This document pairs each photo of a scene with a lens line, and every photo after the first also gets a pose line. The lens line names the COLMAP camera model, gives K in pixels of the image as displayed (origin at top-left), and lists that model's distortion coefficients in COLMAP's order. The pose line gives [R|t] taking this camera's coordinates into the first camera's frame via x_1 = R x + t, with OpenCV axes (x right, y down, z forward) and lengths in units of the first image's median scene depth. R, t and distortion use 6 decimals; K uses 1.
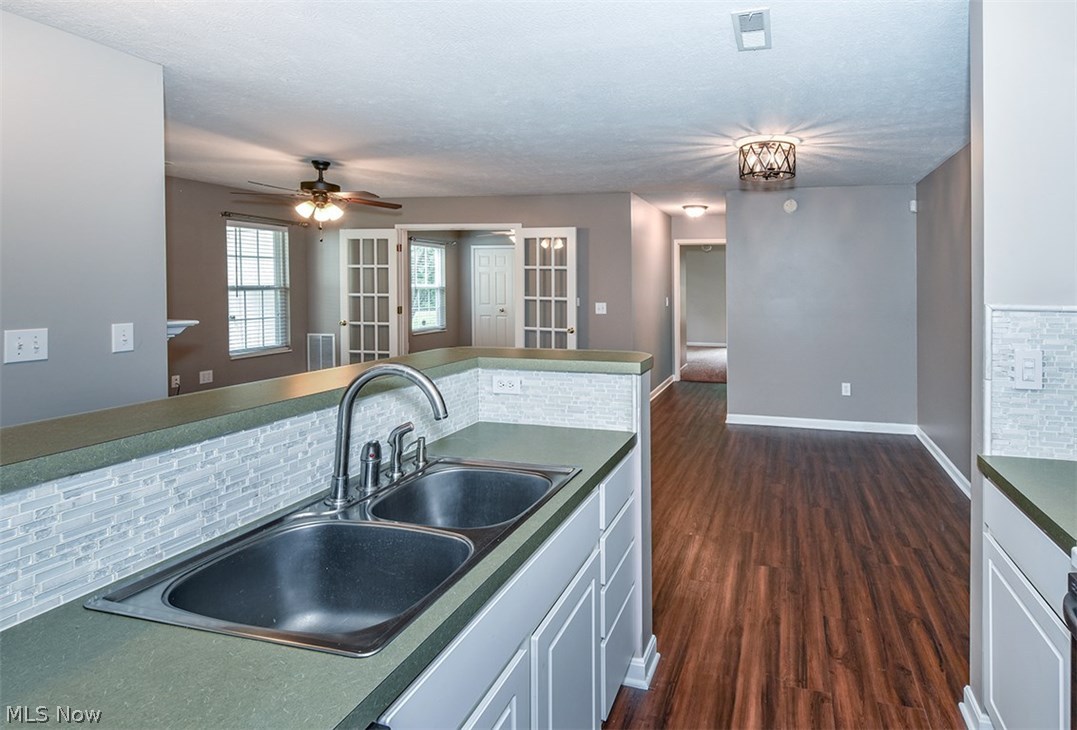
lens RADIAL K [[505.0, 0, 560.2], [0, 505.0, 277.9], [0, 0, 1]] dist [0.019592, 0.000154]
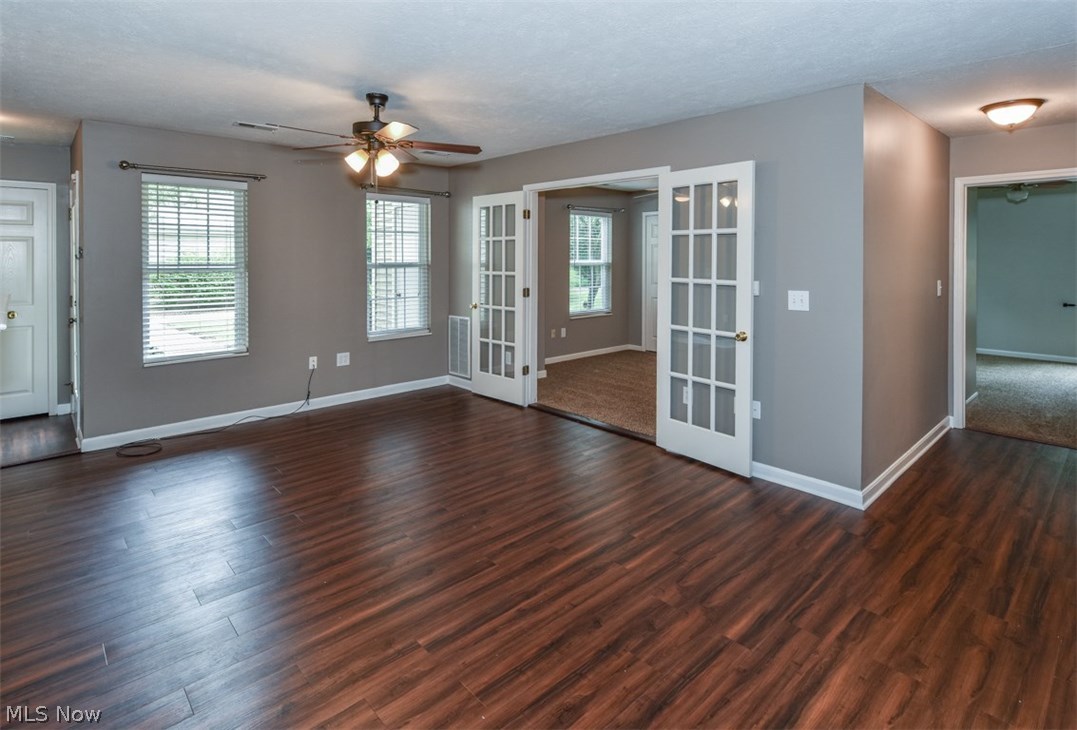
lens RADIAL K [[505.0, 0, 560.2], [0, 505.0, 277.9], [0, 0, 1]] dist [0.019592, 0.000154]
pose [[0.915692, 0.007308, -0.401815, 0.053323], [0.012423, 0.998842, 0.046478, 0.004594], [0.401689, -0.047551, 0.914541, 0.311633]]
